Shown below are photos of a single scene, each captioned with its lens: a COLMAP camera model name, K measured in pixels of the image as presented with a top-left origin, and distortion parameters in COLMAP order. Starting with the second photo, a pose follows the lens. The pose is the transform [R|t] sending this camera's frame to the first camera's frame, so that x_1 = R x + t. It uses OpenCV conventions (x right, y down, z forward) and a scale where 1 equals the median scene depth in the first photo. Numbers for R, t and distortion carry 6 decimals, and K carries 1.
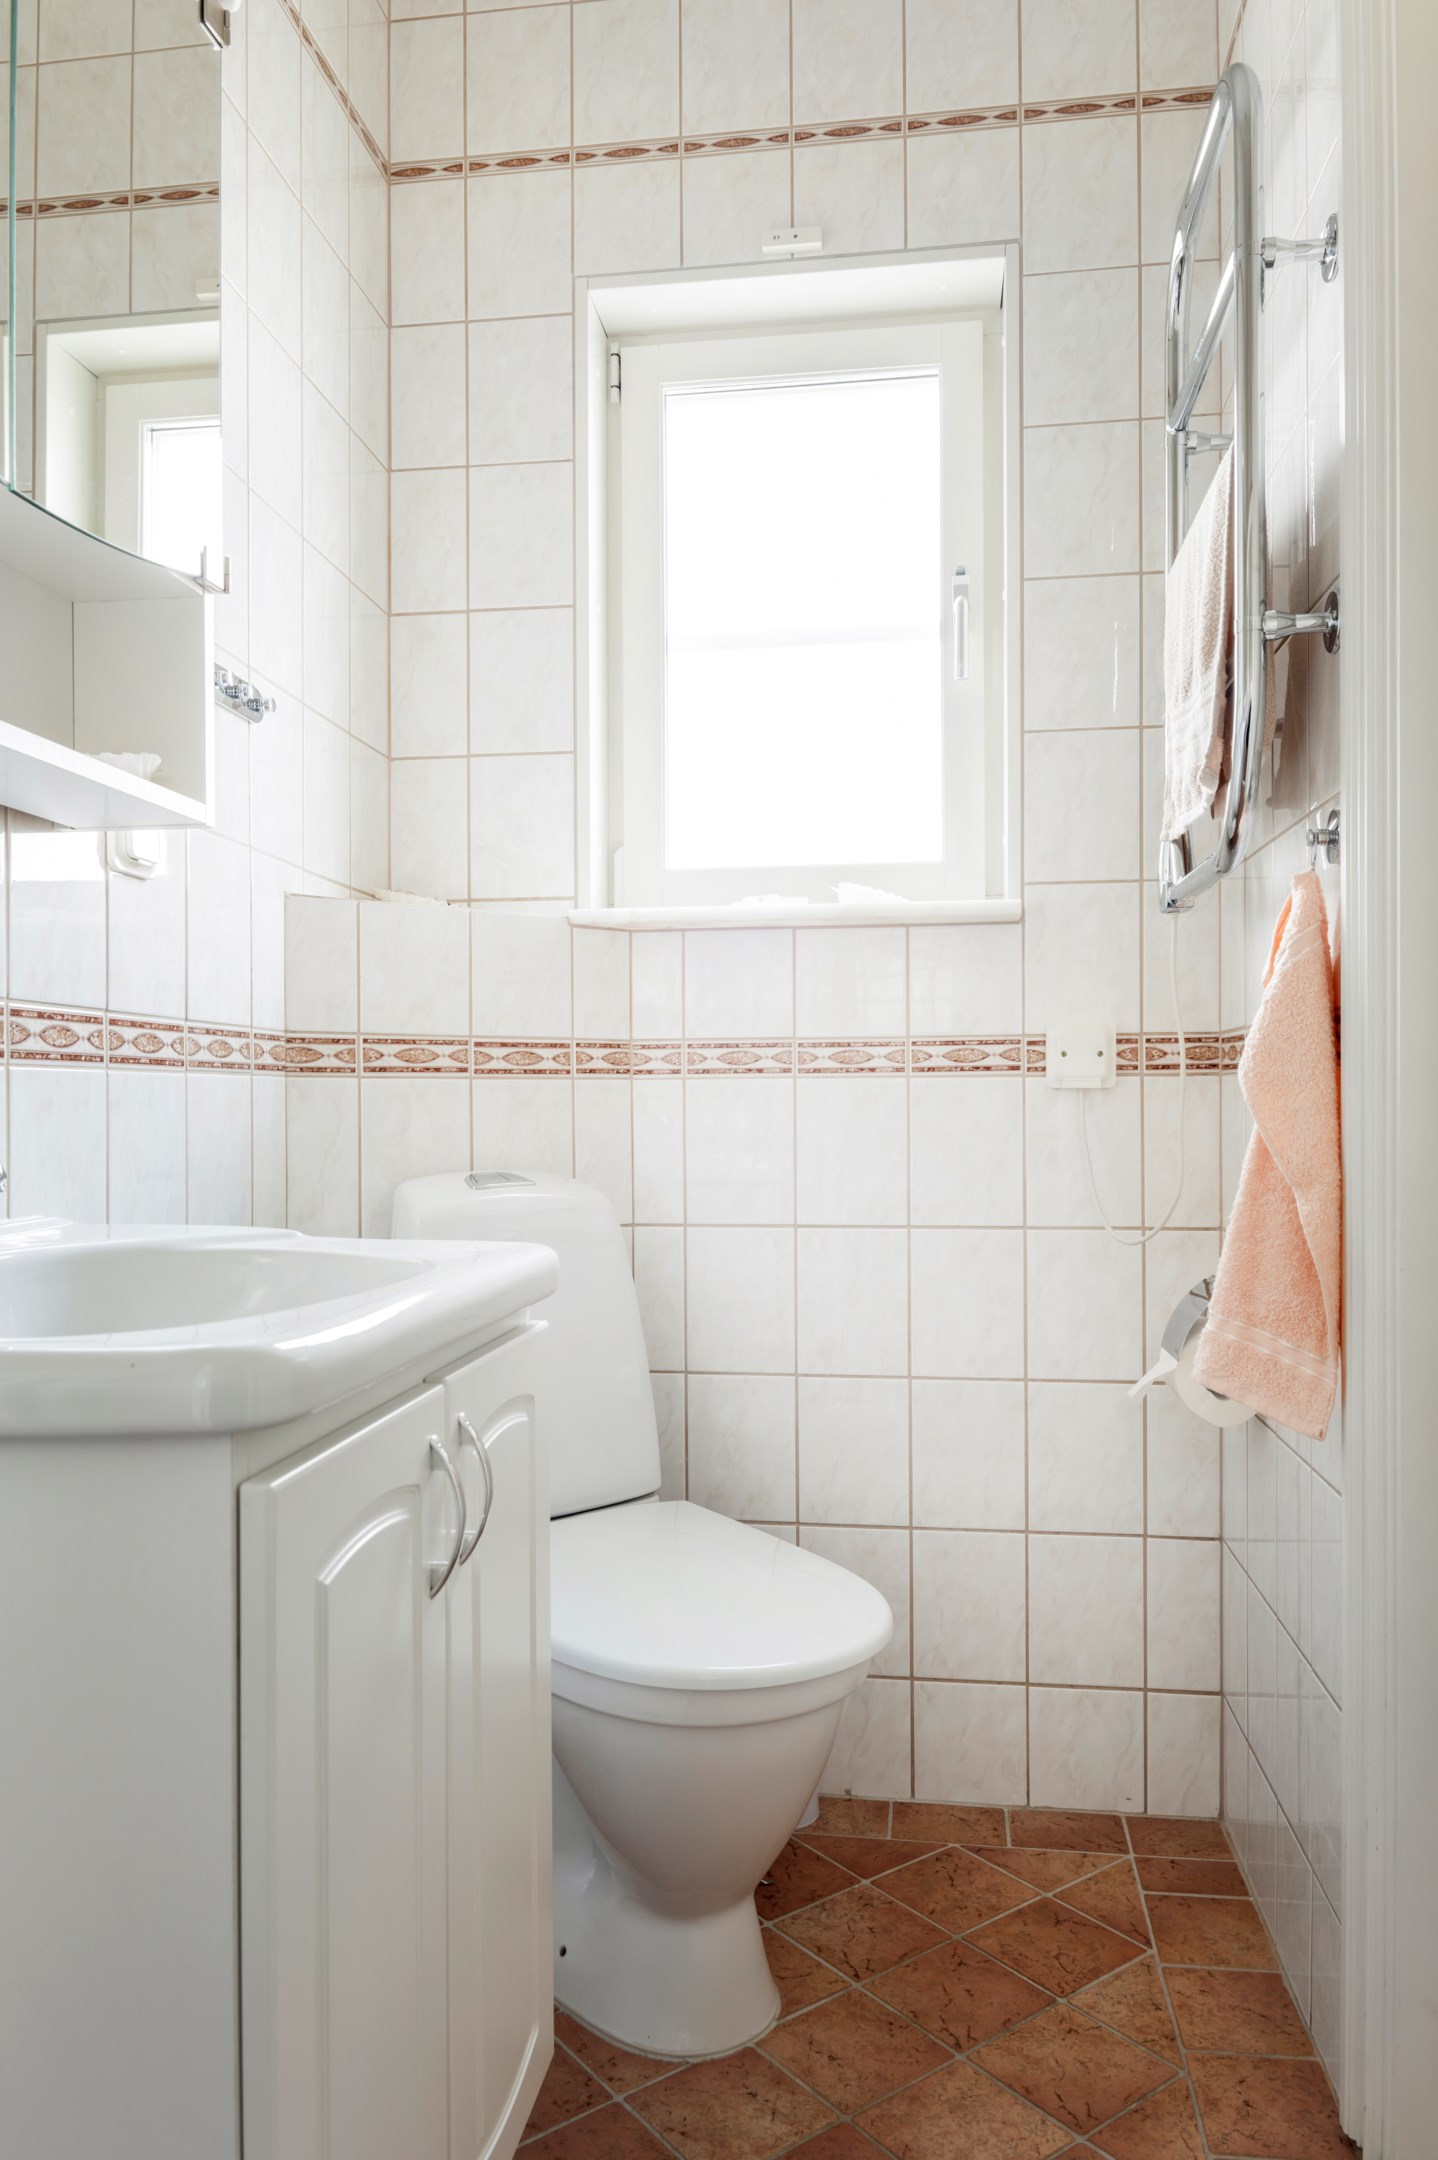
lens RADIAL K [[1520.7, 0, 715.0], [0, 1520.7, 1066.9], [0, 0, 1]] dist [-0.007732, 0.001487]
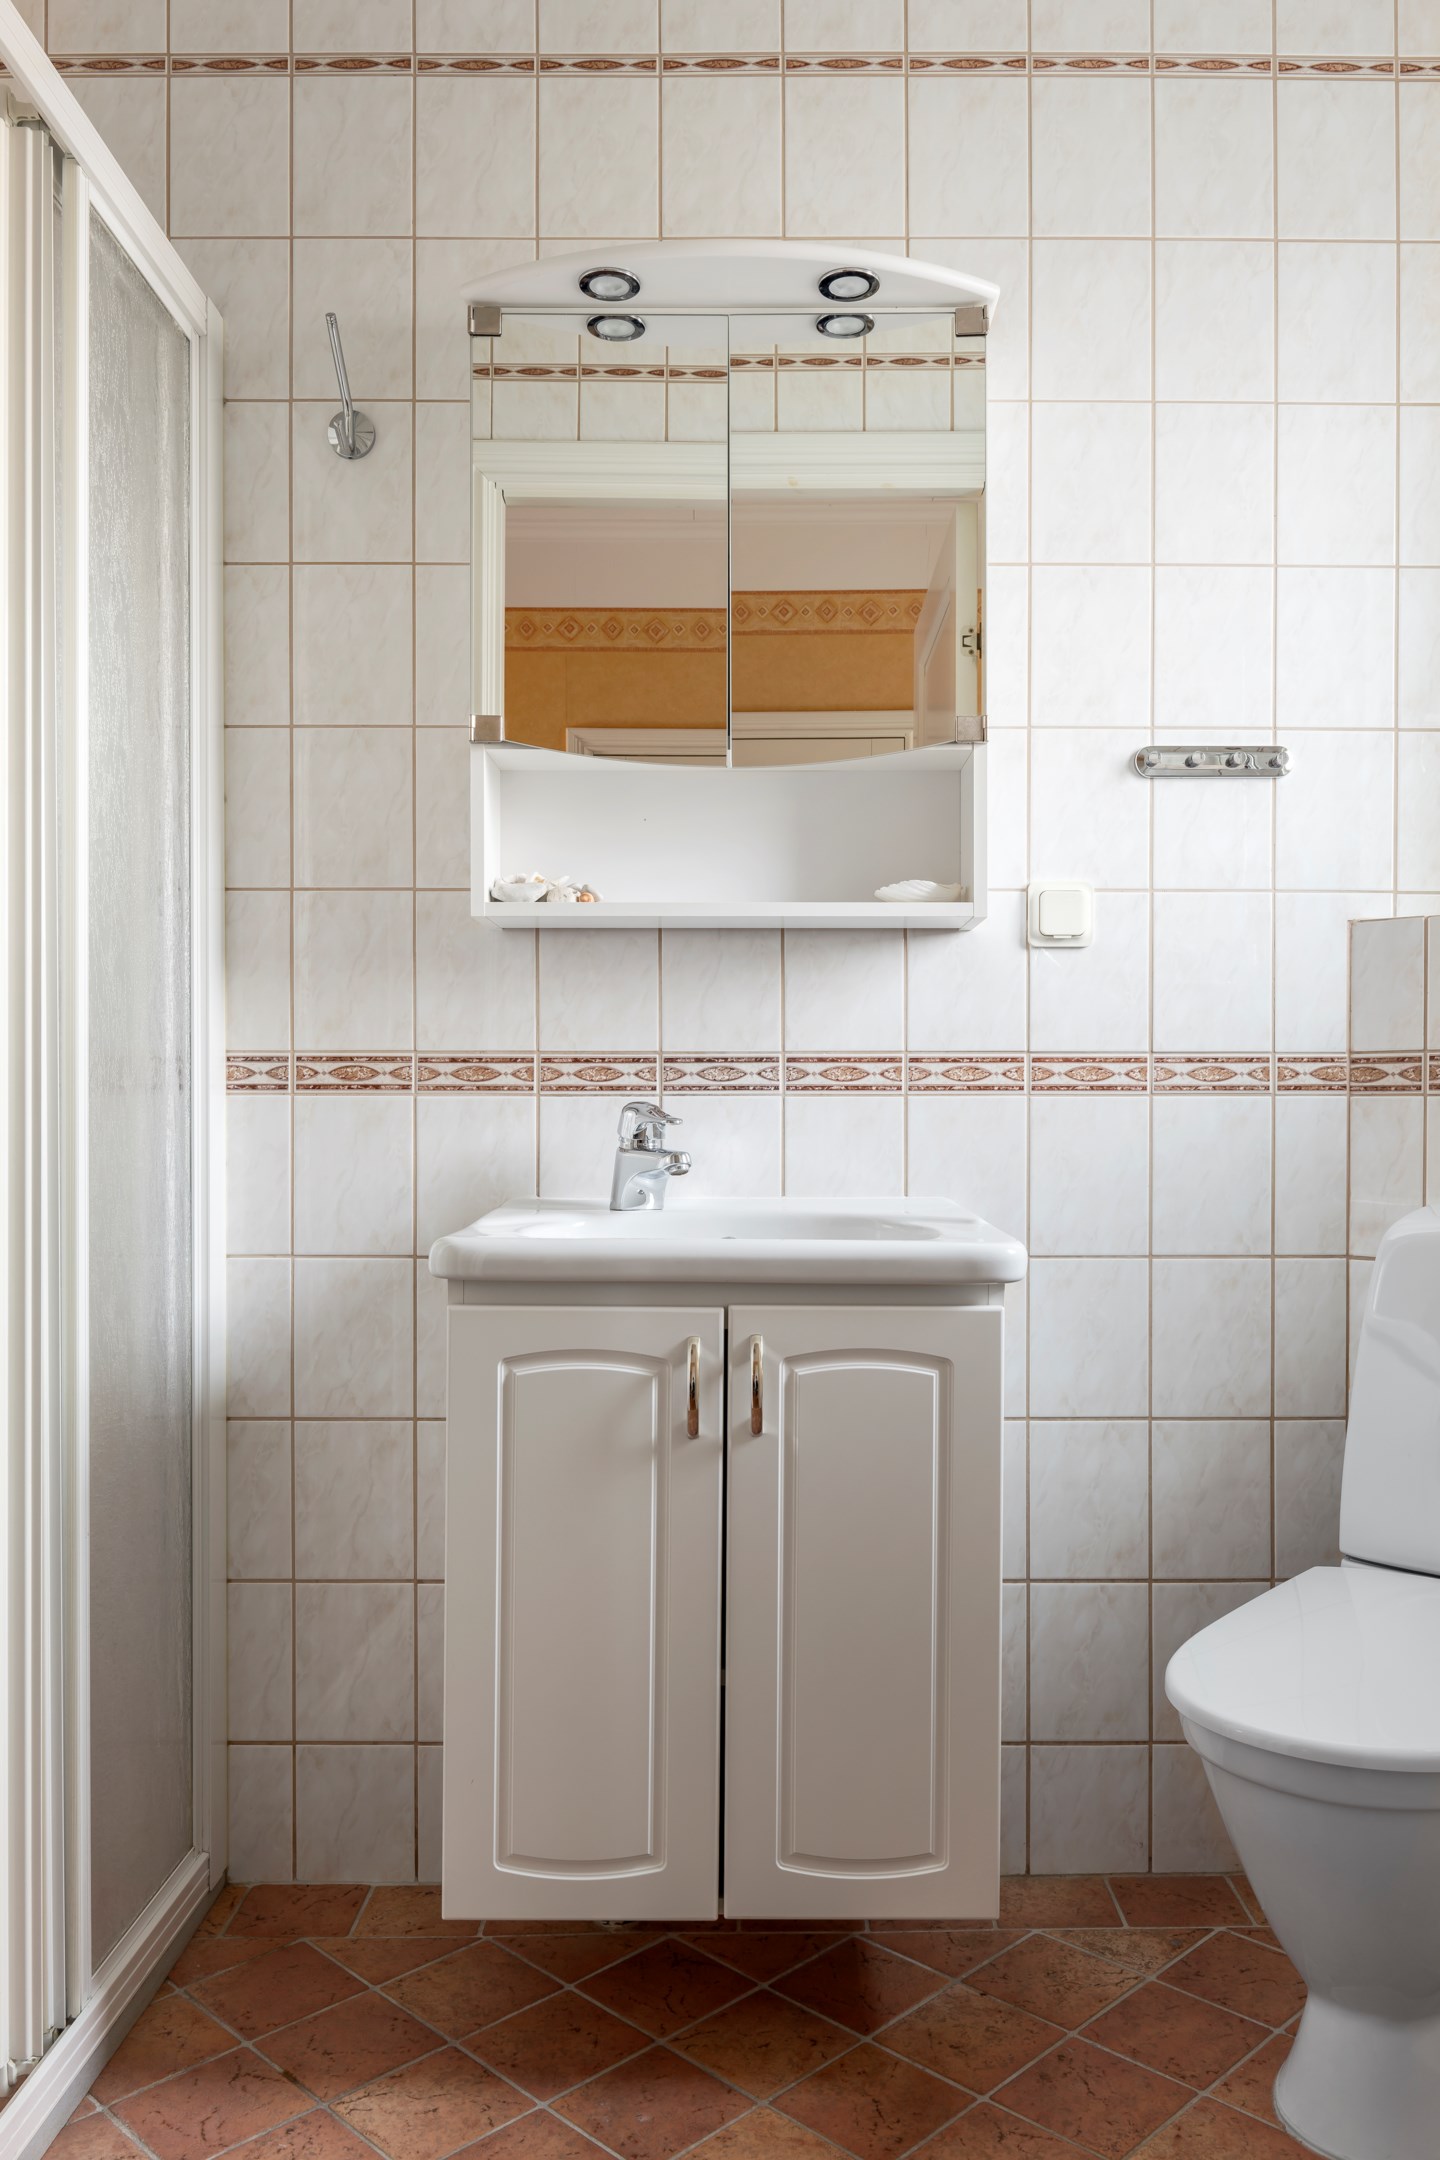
lens RADIAL K [[1655.3, 0, 720.5], [0, 1655.3, 1100.8], [0, 0, 1]] dist [-0.006130, -0.014957]
pose [[0.989204, 0.002290, 0.146524, -0.341107], [-0.003746, 0.999946, 0.009657, 0.000587], [-0.146494, -0.010102, 0.989160, 0.051953]]
